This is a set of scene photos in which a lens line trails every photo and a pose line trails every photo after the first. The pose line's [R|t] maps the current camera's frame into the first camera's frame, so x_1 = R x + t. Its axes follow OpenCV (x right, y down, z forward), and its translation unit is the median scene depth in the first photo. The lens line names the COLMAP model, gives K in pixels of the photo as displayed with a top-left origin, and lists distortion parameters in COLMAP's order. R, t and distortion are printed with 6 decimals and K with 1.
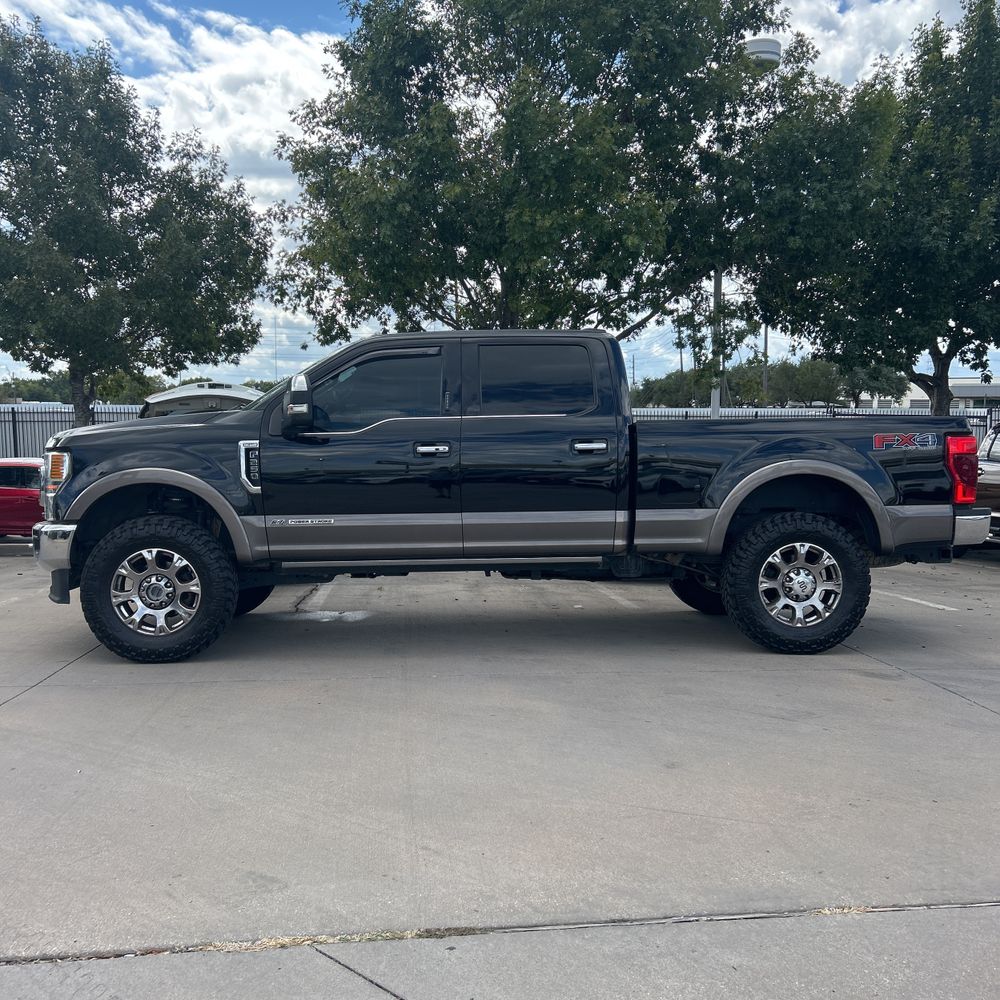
lens RADIAL K [[1024.4, 0, 491.9], [0, 1024.4, 508.4], [0, 0, 1]] dist [0.026950, 0.000000]
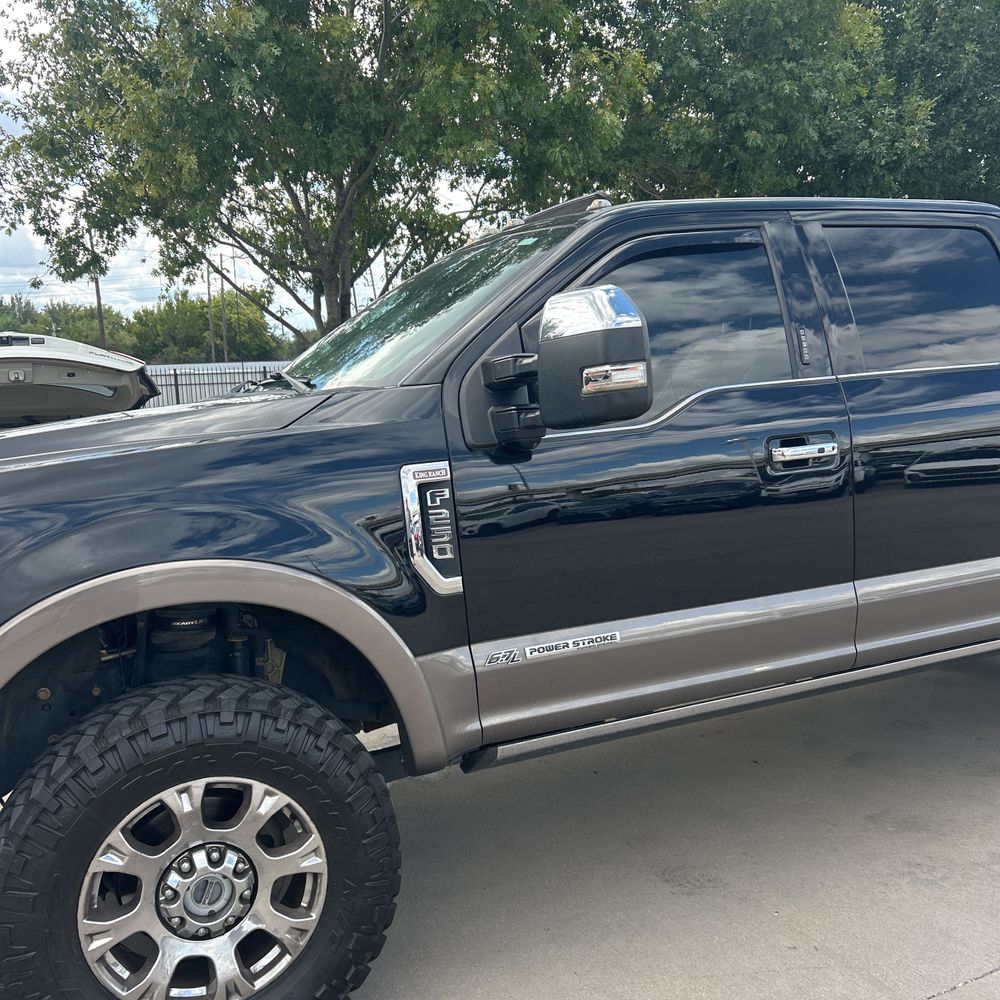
lens RADIAL K [[1024.4, 0, 505.7], [0, 1024.4, 490.0], [0, 0, 1]] dist [0.026950, 0.000000]
pose [[0.930054, -0.084458, 0.357584, -0.267087], [0.074751, 0.996363, 0.040909, -0.053214], [-0.359738, -0.011318, 0.932985, 0.478059]]
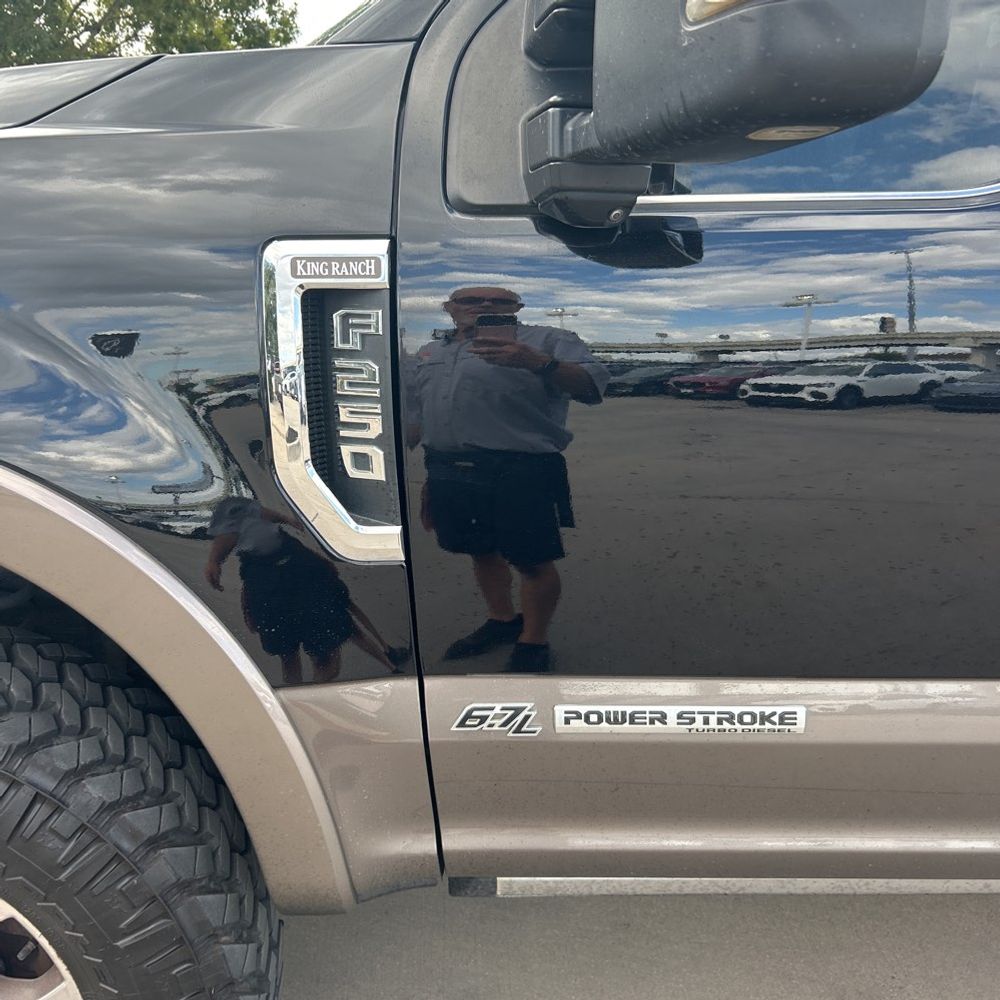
lens RADIAL K [[1024.4, 0, 495.9], [0, 1024.4, 500.4], [0, 0, 1]] dist [0.026950, 0.000000]
pose [[0.999373, 0.024129, -0.025916, -0.157734], [-0.018177, 0.977677, 0.209324, -0.046178], [0.030388, -0.208722, 0.977503, 0.642914]]
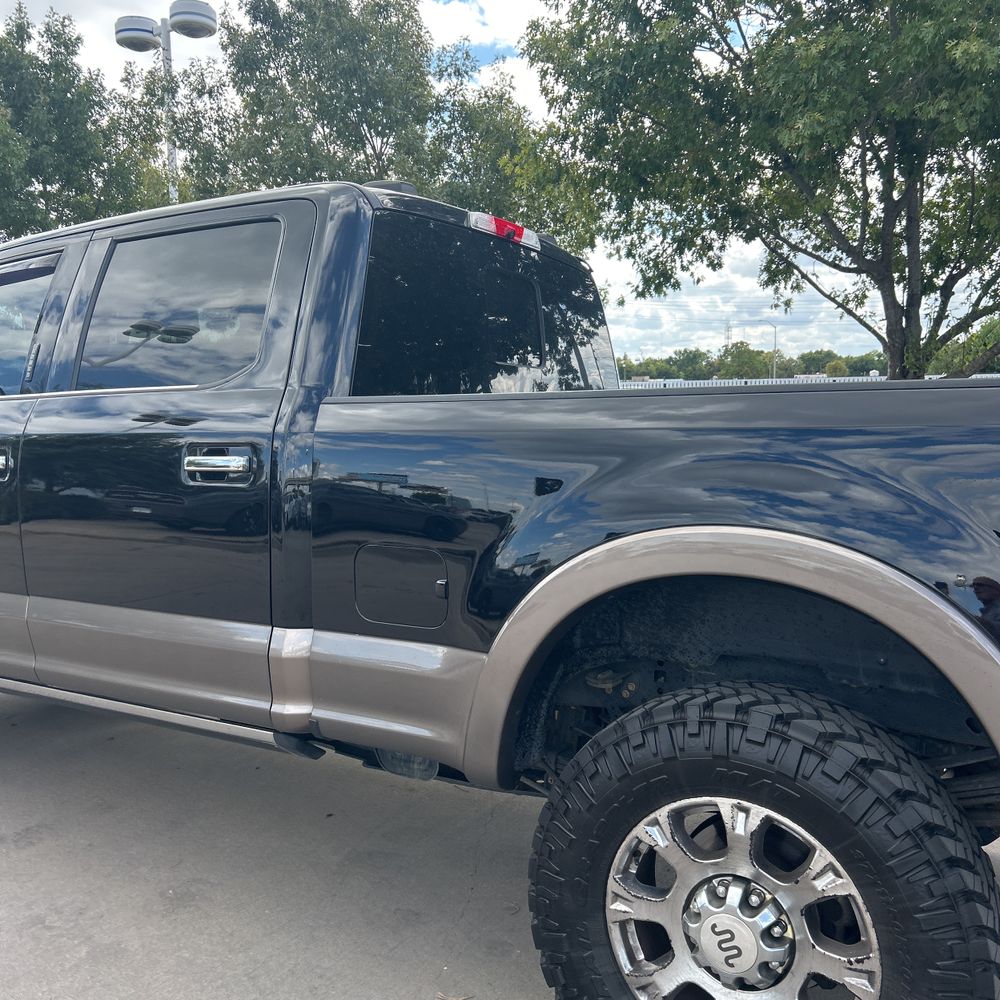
lens RADIAL K [[1024.4, 0, 490.8], [0, 1024.4, 500.3], [0, 0, 1]] dist [0.026950, 0.000000]
pose [[0.815487, 0.046079, -0.576938, 0.328670], [-0.036909, 0.998937, 0.027614, -0.047663], [0.577598, -0.001224, 0.816321, 0.567530]]
